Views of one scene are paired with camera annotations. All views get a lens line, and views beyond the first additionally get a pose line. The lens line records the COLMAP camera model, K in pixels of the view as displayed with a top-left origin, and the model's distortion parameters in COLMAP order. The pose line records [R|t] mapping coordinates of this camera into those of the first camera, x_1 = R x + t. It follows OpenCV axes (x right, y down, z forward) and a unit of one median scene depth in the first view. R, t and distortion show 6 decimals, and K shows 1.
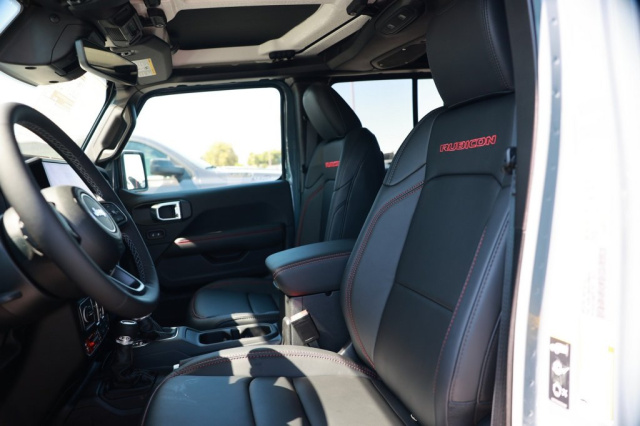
lens RADIAL K [[420.8, 0, 318.8], [0, 420.8, 228.3], [0, 0, 1]] dist [-0.114140, 0.066514]
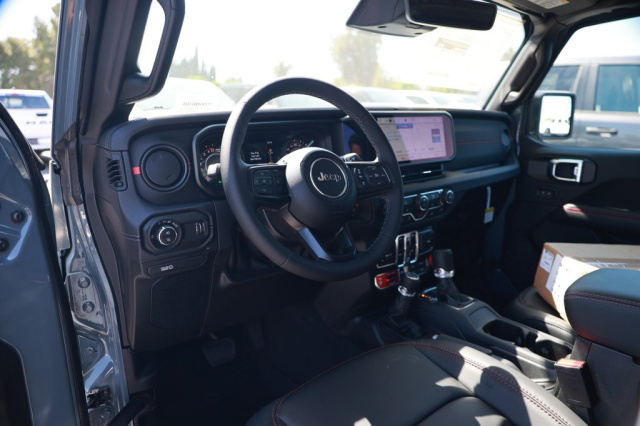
lens RADIAL K [[420.8, 0, 318.8], [0, 420.8, 228.3], [0, 0, 1]] dist [-0.114140, 0.066514]
pose [[0.424080, 0.315898, -0.848743, 0.180929], [-0.153202, 0.948707, 0.276556, -0.087192], [0.892572, 0.012747, 0.450724, 0.187838]]
